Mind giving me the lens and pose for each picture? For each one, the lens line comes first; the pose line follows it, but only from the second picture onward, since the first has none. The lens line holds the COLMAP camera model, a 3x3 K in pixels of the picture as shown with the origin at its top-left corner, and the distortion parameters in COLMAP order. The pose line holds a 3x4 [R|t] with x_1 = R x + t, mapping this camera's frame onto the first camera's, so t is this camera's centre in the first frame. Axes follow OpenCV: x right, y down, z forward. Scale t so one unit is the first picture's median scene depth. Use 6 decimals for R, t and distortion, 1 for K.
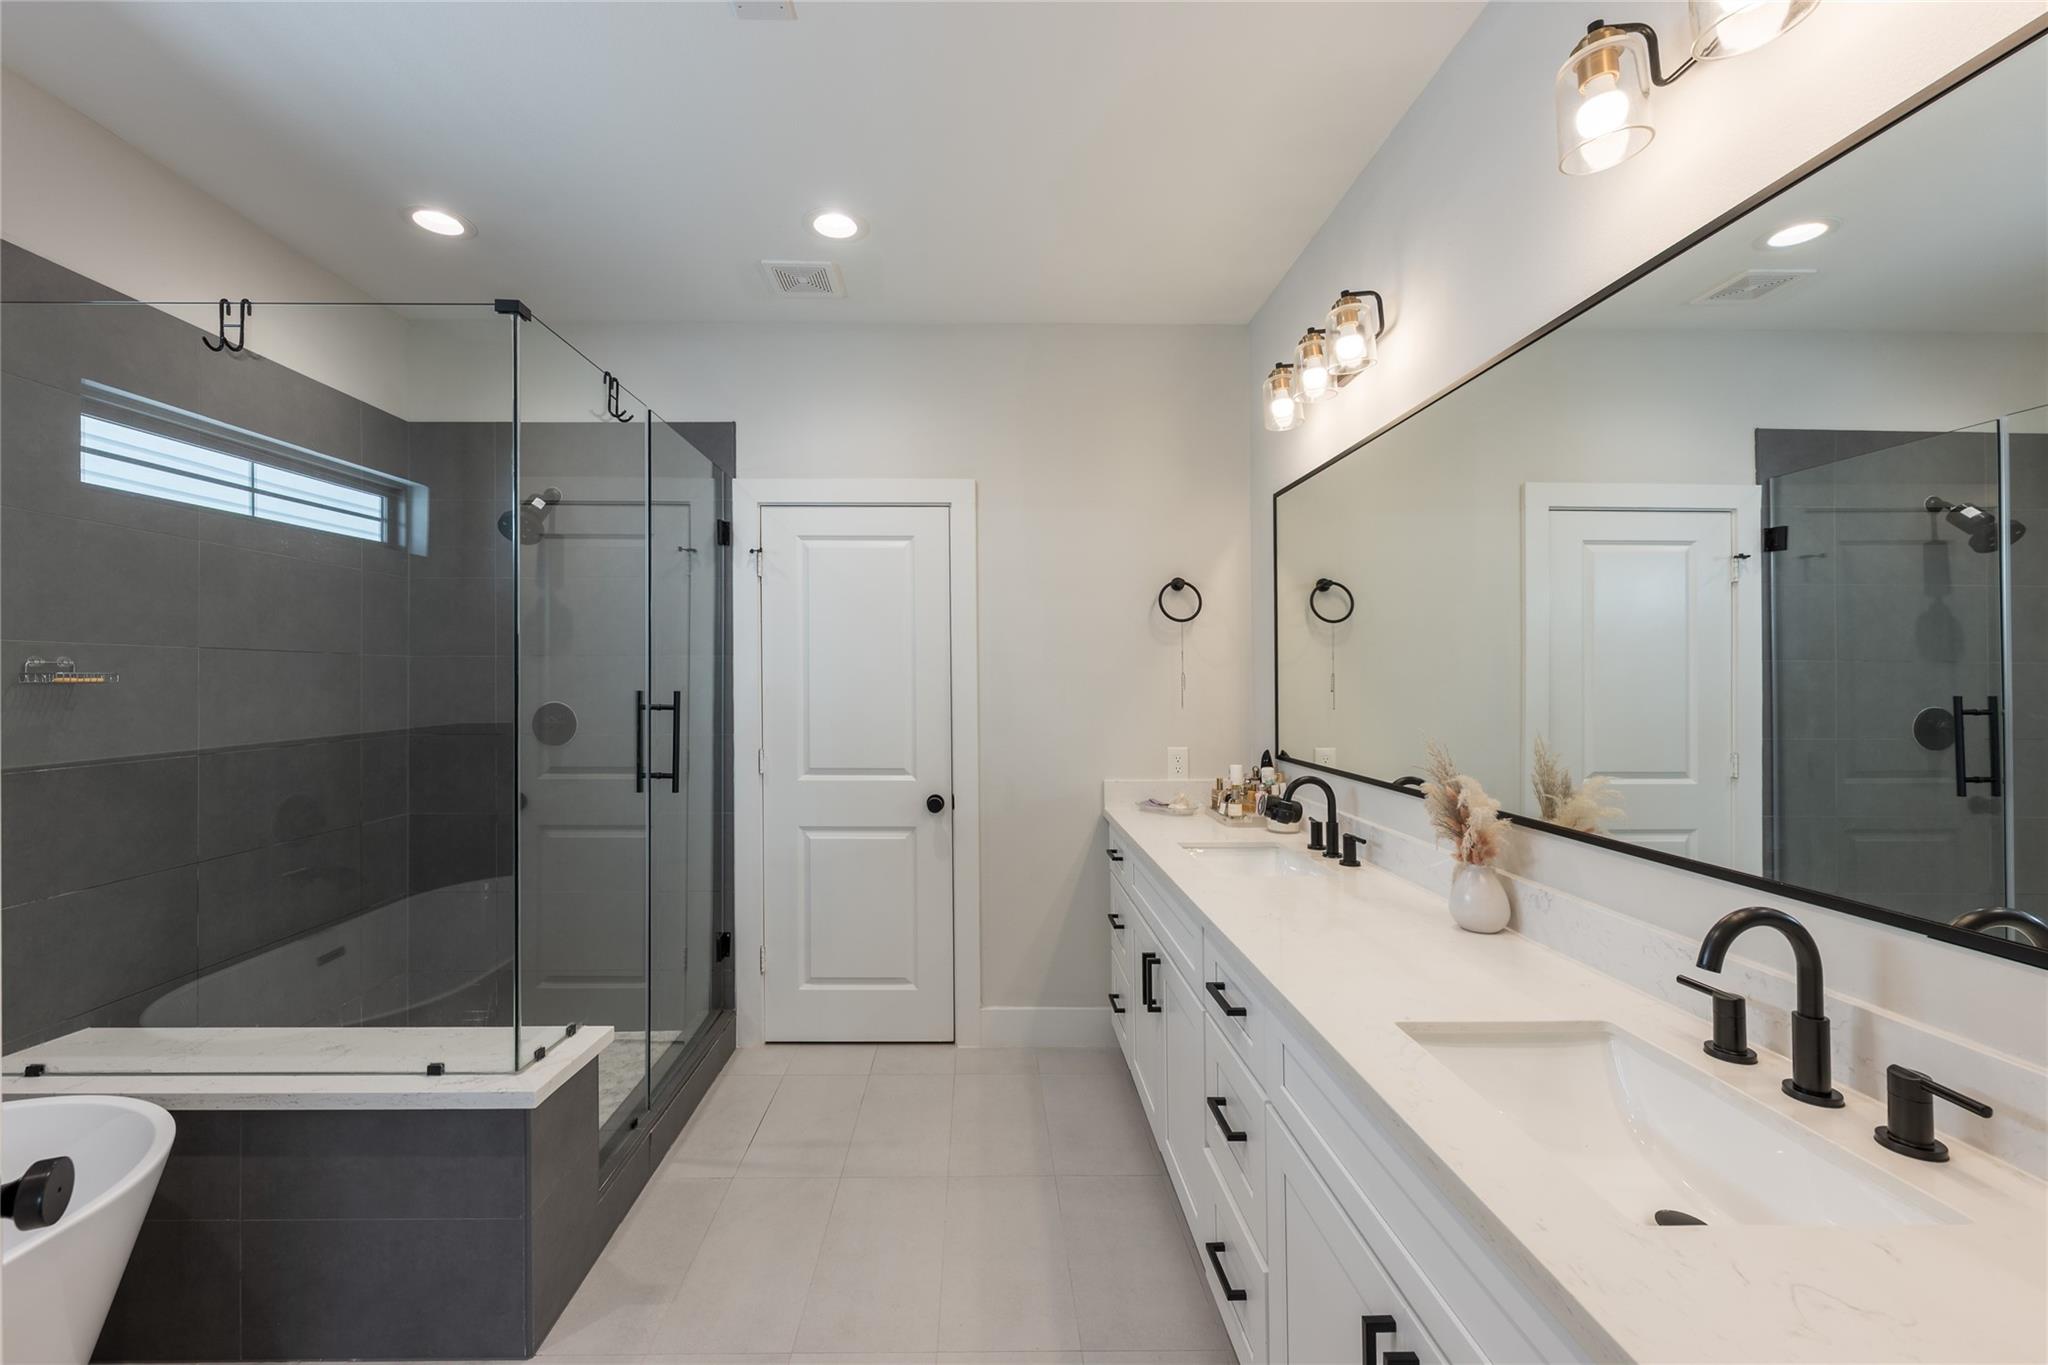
lens RADIAL K [[824.6, 0, 1020.3], [0, 824.6, 664.0], [0, 0, 1]] dist [0.003775, 0.000299]
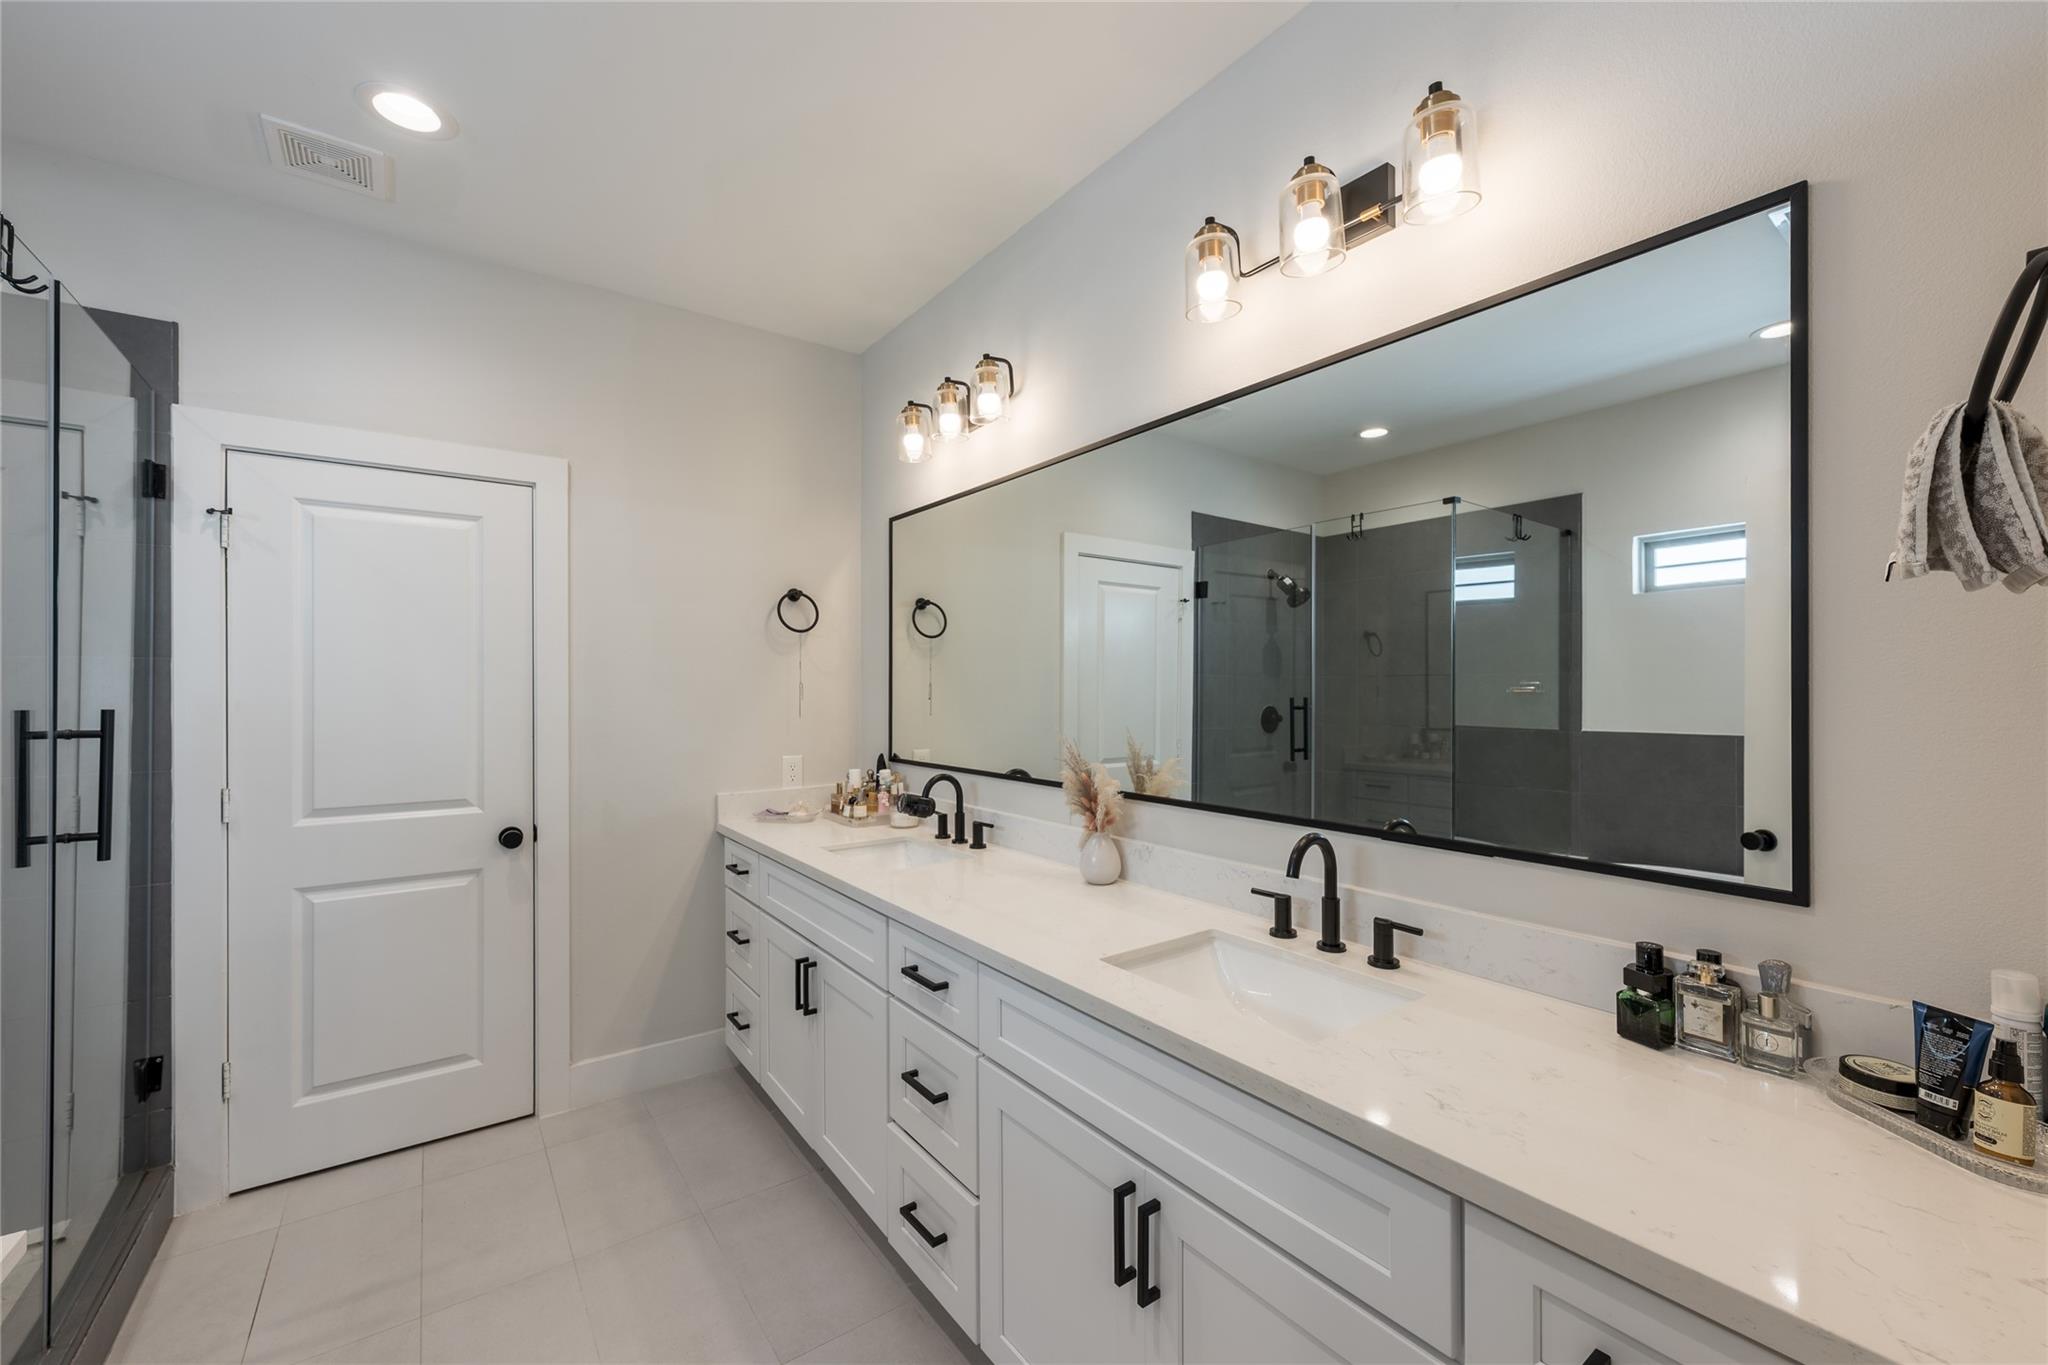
lens RADIAL K [[809.1, 0, 1025.2], [0, 809.1, 677.7], [0, 0, 1]] dist [0.008926, 0.000112]
pose [[0.821740, 0.004127, 0.569847, -0.164219], [-0.006645, 0.999975, 0.002340, 0.000517], [-0.569823, -0.005710, 0.821747, 0.021936]]
